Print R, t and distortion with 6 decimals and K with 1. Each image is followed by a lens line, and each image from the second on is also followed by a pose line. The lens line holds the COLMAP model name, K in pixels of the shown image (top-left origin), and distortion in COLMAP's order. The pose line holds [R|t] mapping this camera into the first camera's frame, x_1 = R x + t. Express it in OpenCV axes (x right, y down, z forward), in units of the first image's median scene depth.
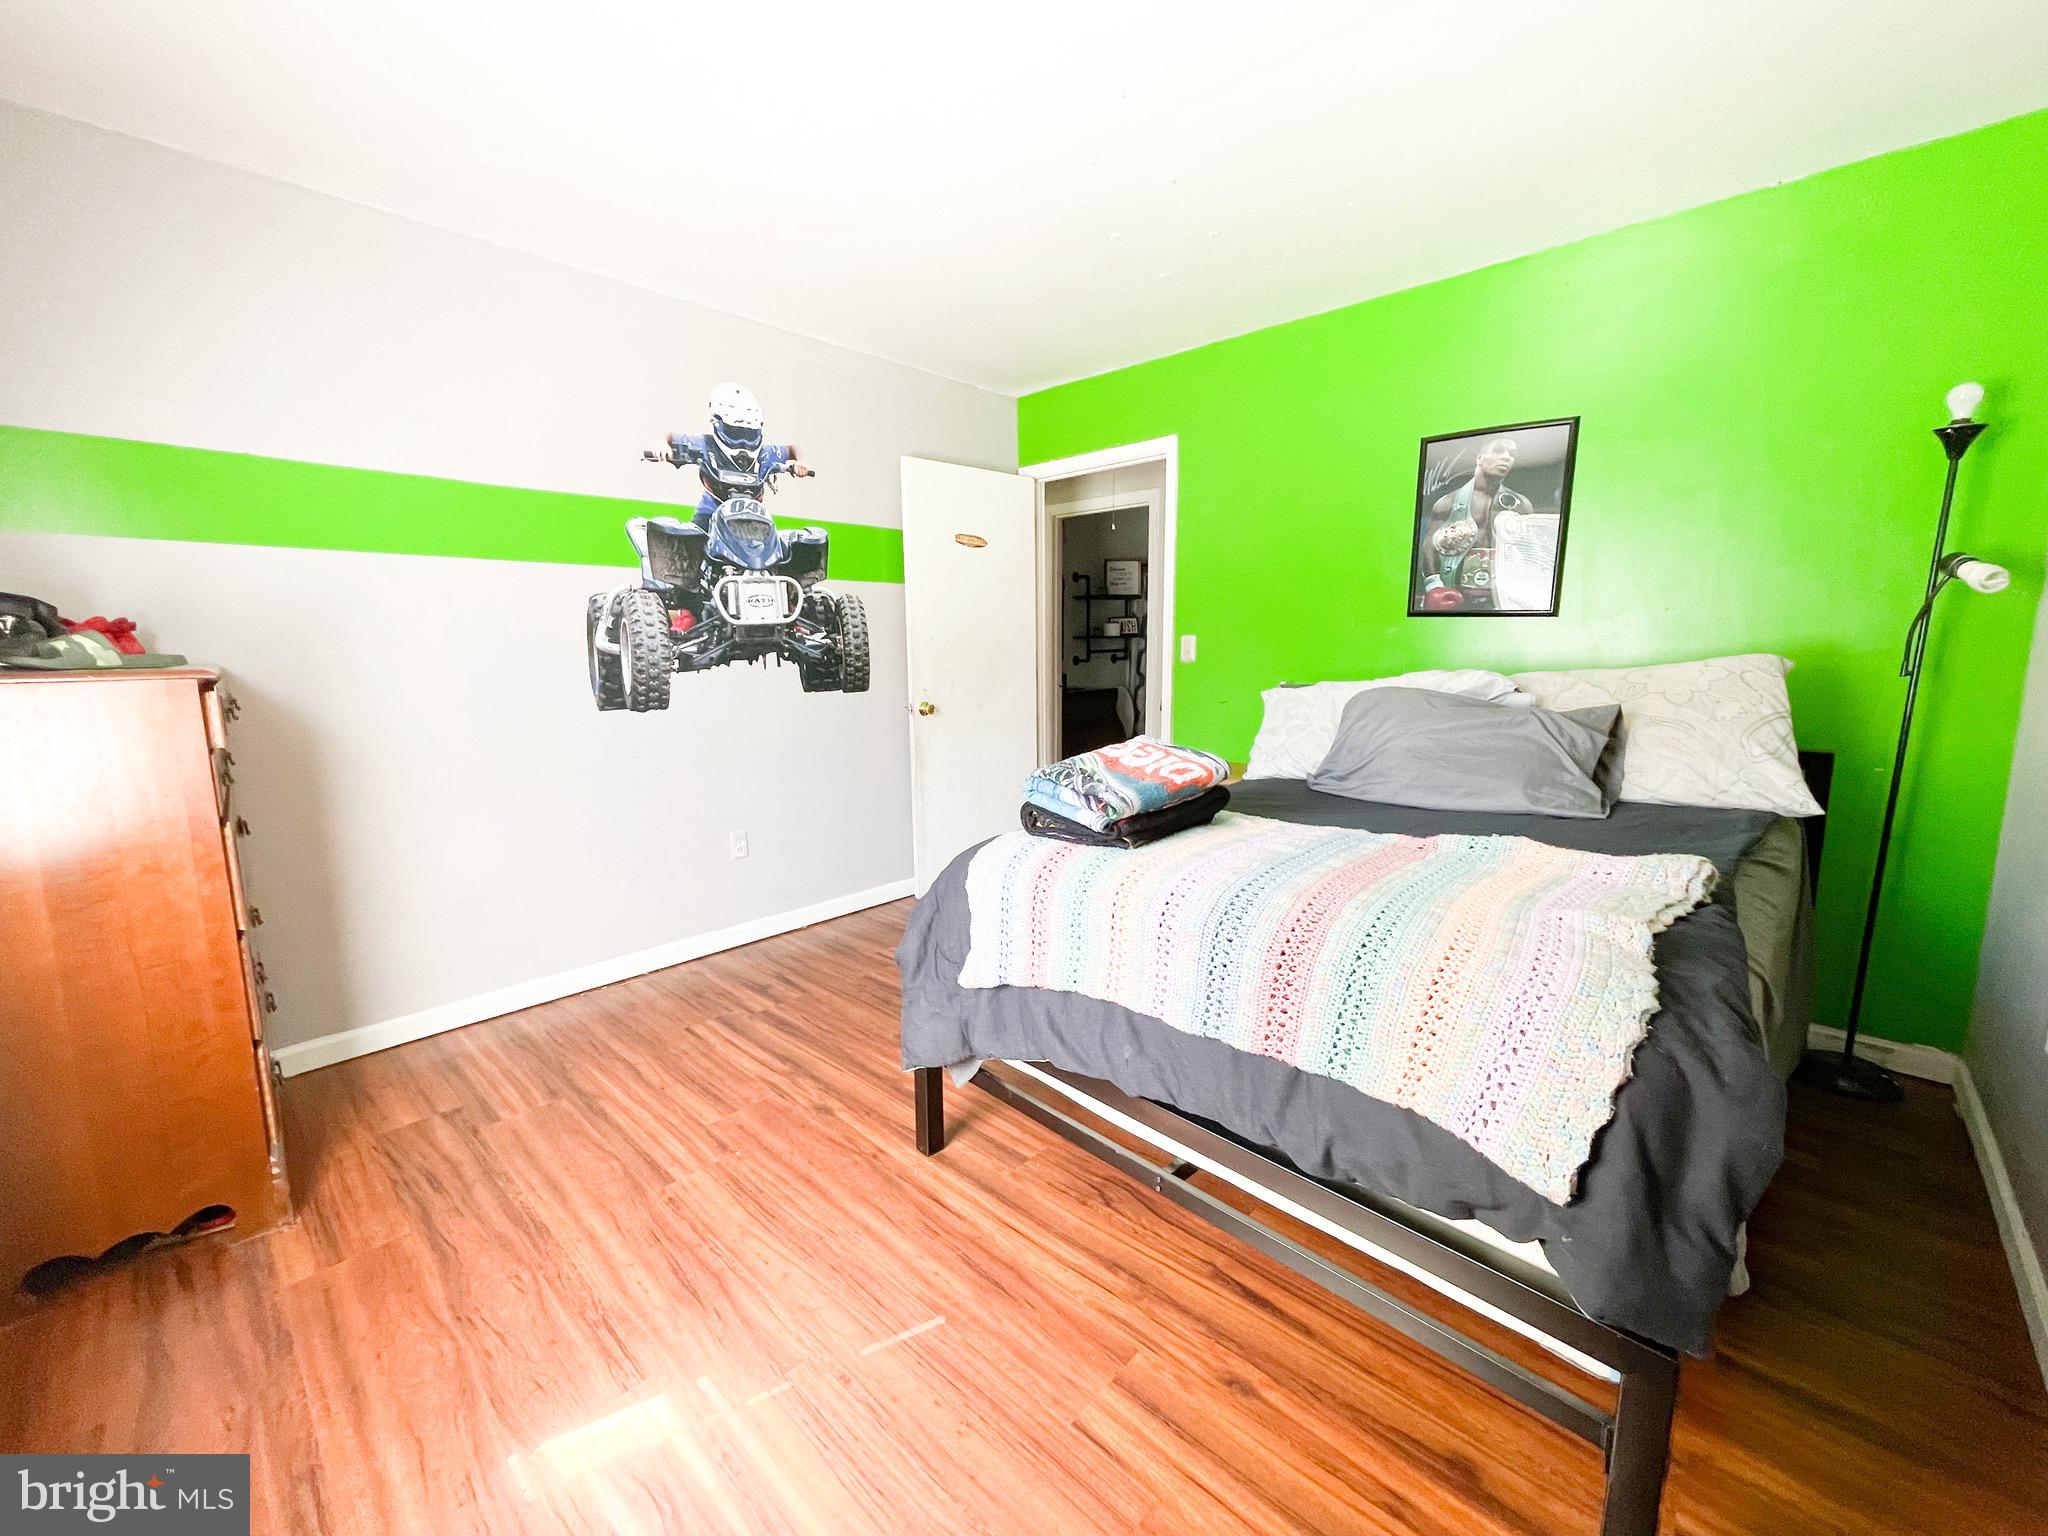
lens RADIAL K [[826.6, 0, 1023.2], [0, 826.6, 768.5], [0, 0, 1]] dist [0.000846, -0.000005]
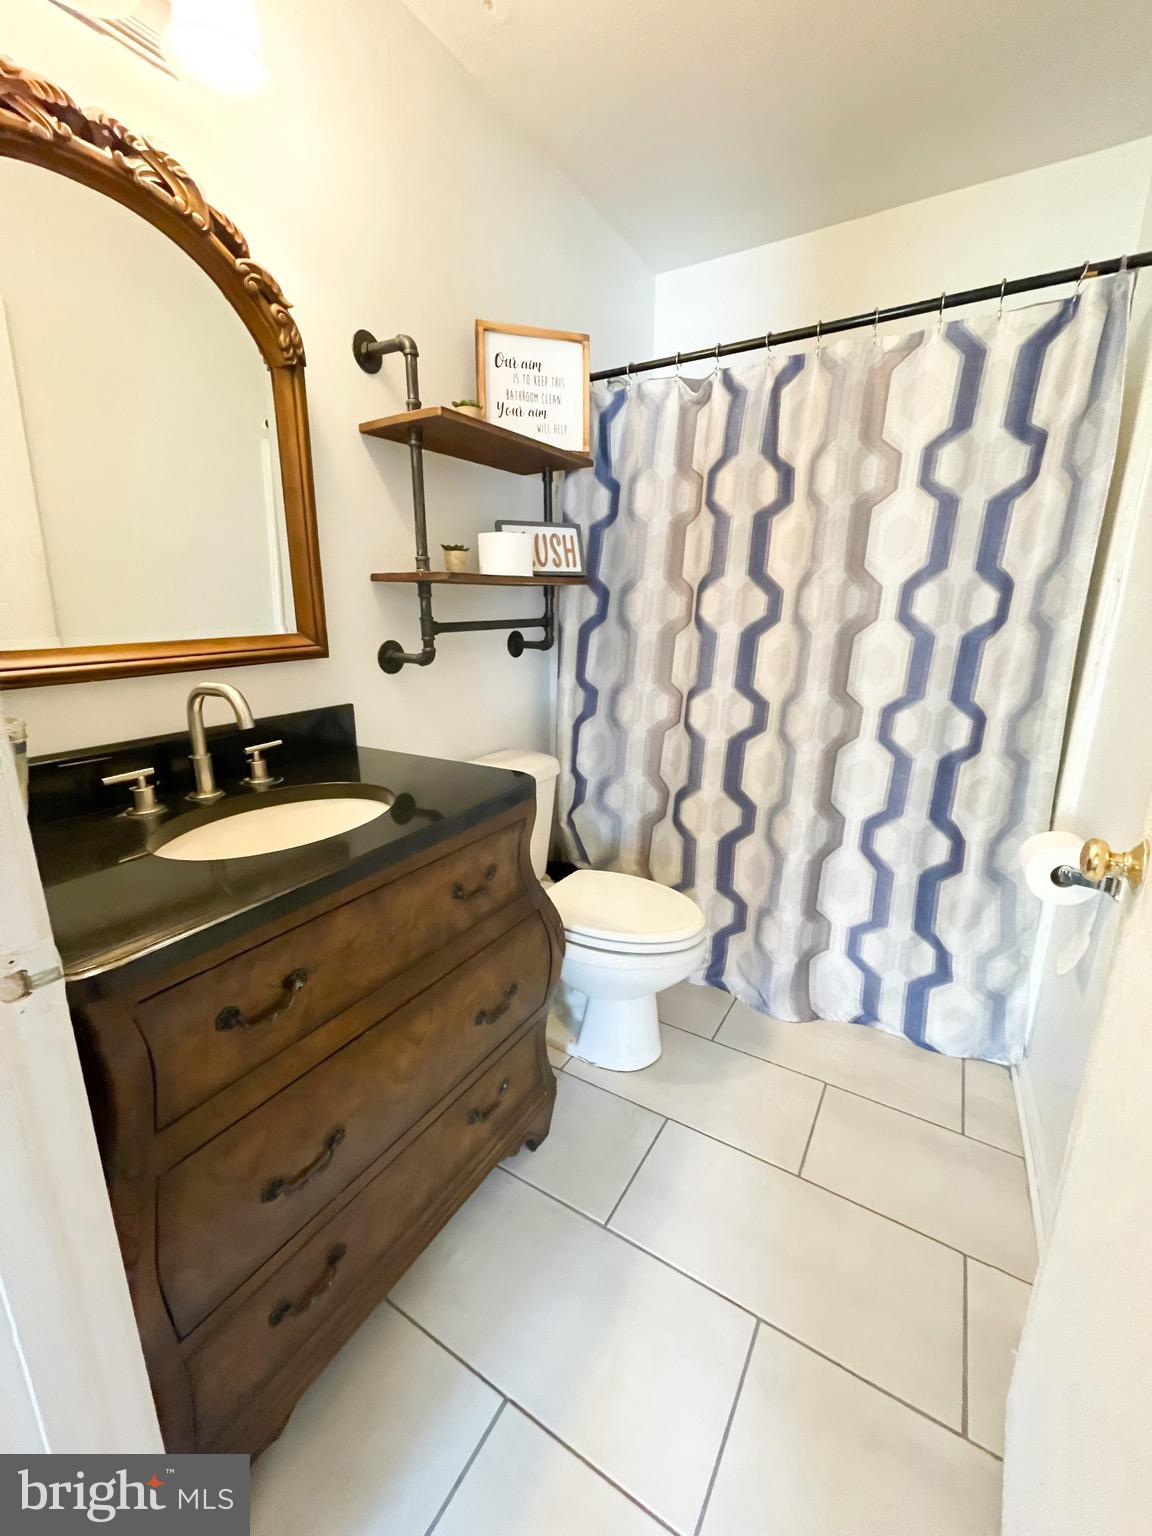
lens RADIAL K [[619.9, 0, 573.6], [0, 619.9, 765.1], [0, 0, 1]] dist [0.000846, -0.000005]
pose [[0.979444, -0.042981, 0.197085, 0.080444], [0.023326, 0.994614, 0.100986, -0.109025], [-0.200364, -0.094313, 0.975171, 0.736086]]
